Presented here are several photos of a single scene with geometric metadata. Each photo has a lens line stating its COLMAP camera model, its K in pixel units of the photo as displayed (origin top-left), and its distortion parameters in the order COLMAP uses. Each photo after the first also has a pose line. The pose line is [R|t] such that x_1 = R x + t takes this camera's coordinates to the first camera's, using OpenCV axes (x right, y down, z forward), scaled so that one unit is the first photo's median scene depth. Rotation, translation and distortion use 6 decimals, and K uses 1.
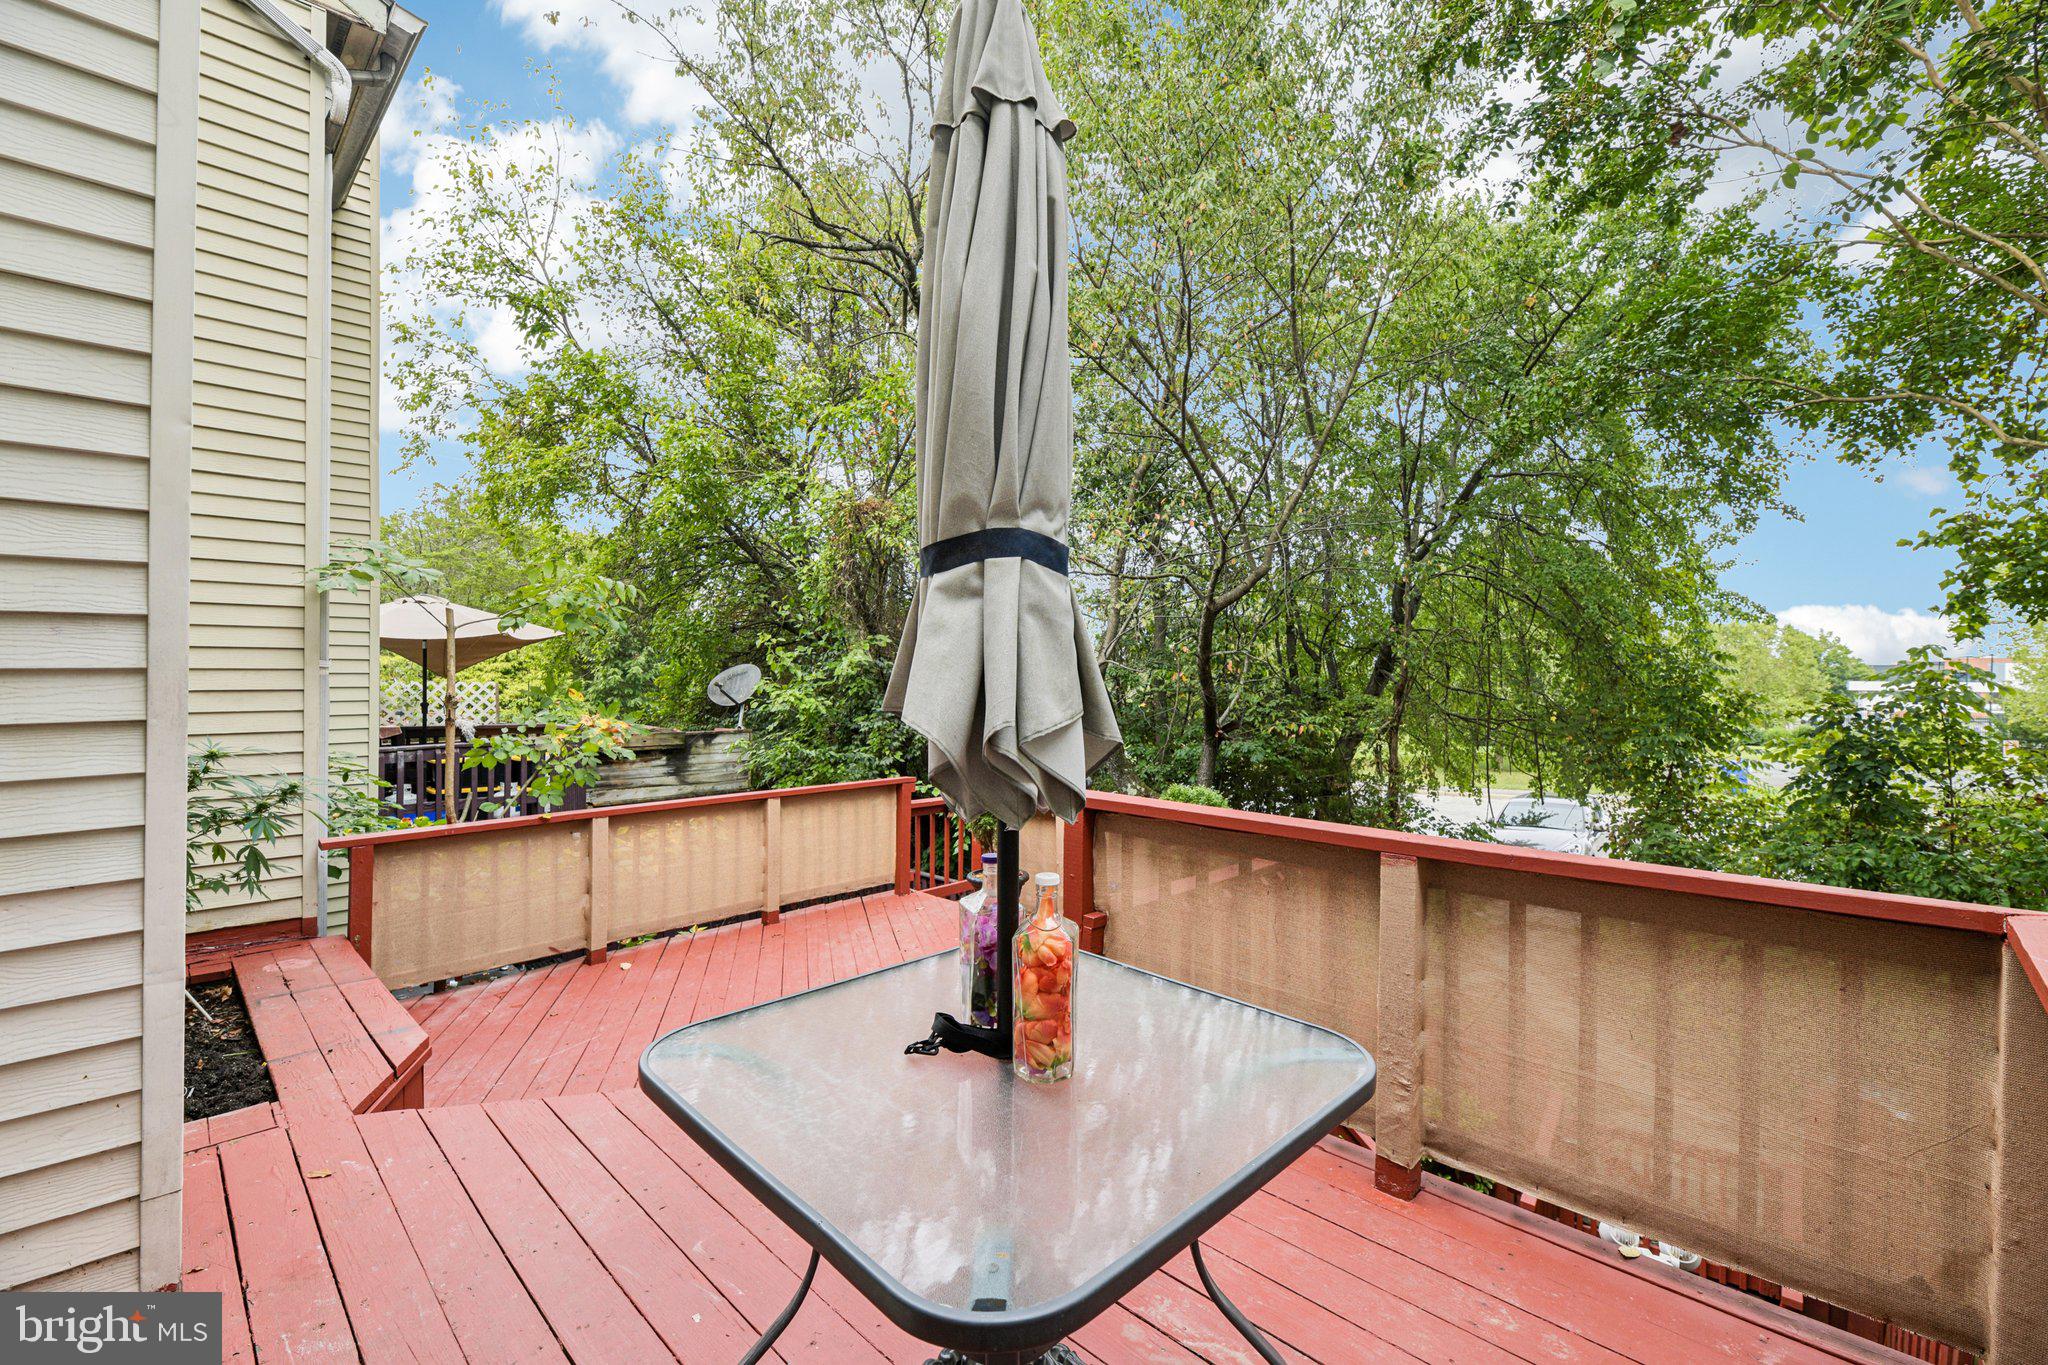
lens RADIAL K [[858.0, 0, 1018.6], [0, 858.0, 680.0], [0, 0, 1]] dist [-0.000368, -0.000017]
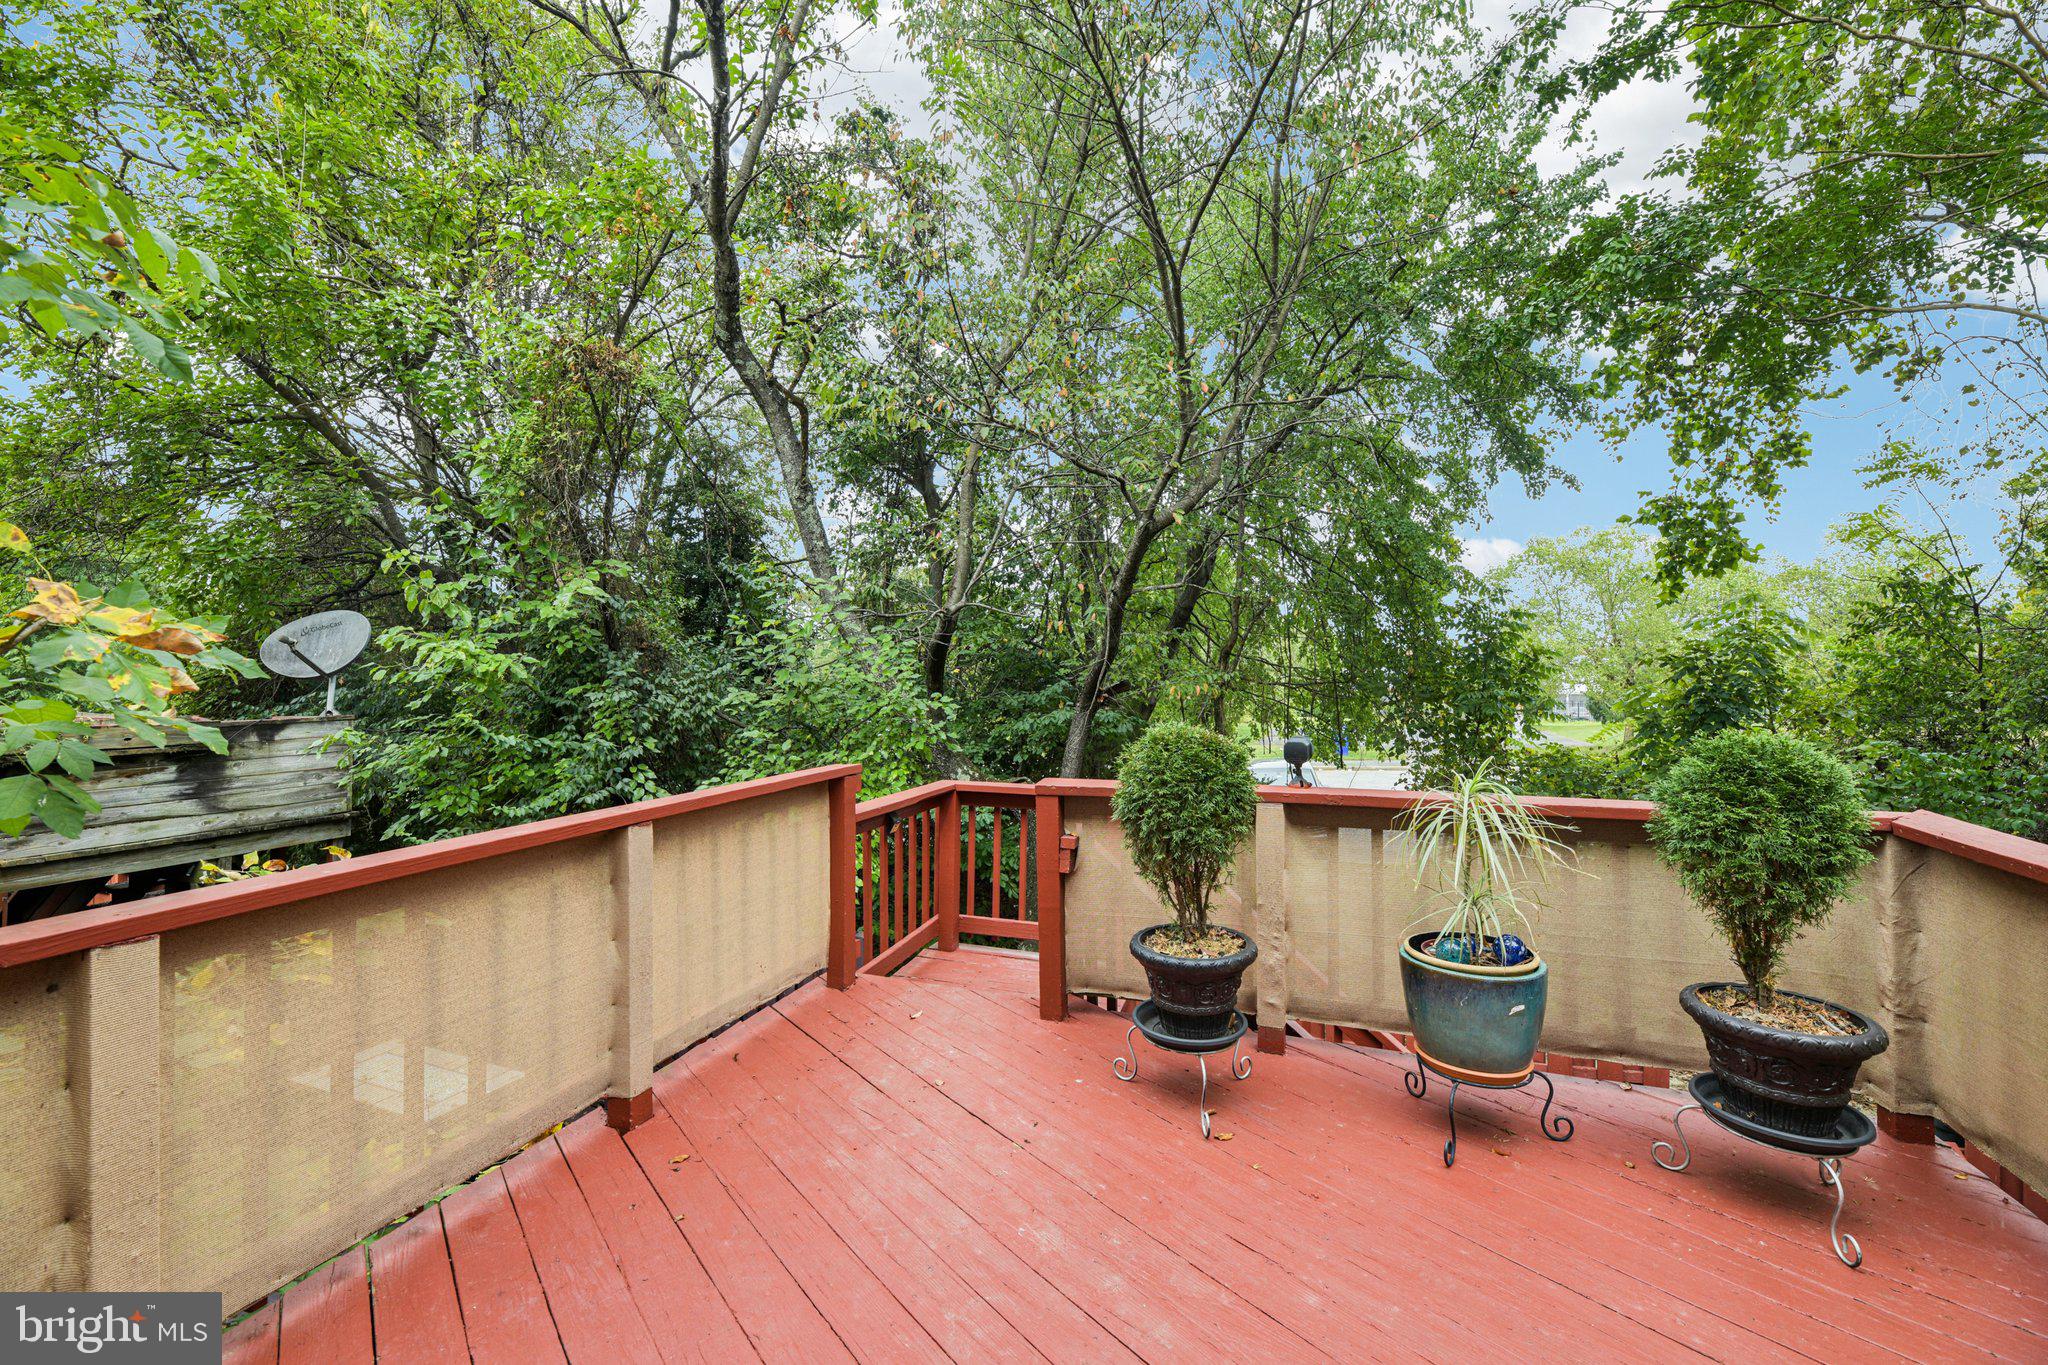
lens RADIAL K [[870.5, 0, 1033.3], [0, 870.5, 663.6], [0, 0, 1]] dist [-0.013308, 0.000081]
pose [[0.908187, -0.002638, 0.418557, -0.151303], [0.006061, 0.999958, -0.006849, 0.033022], [-0.418521, 0.008757, 0.908165, 0.280548]]
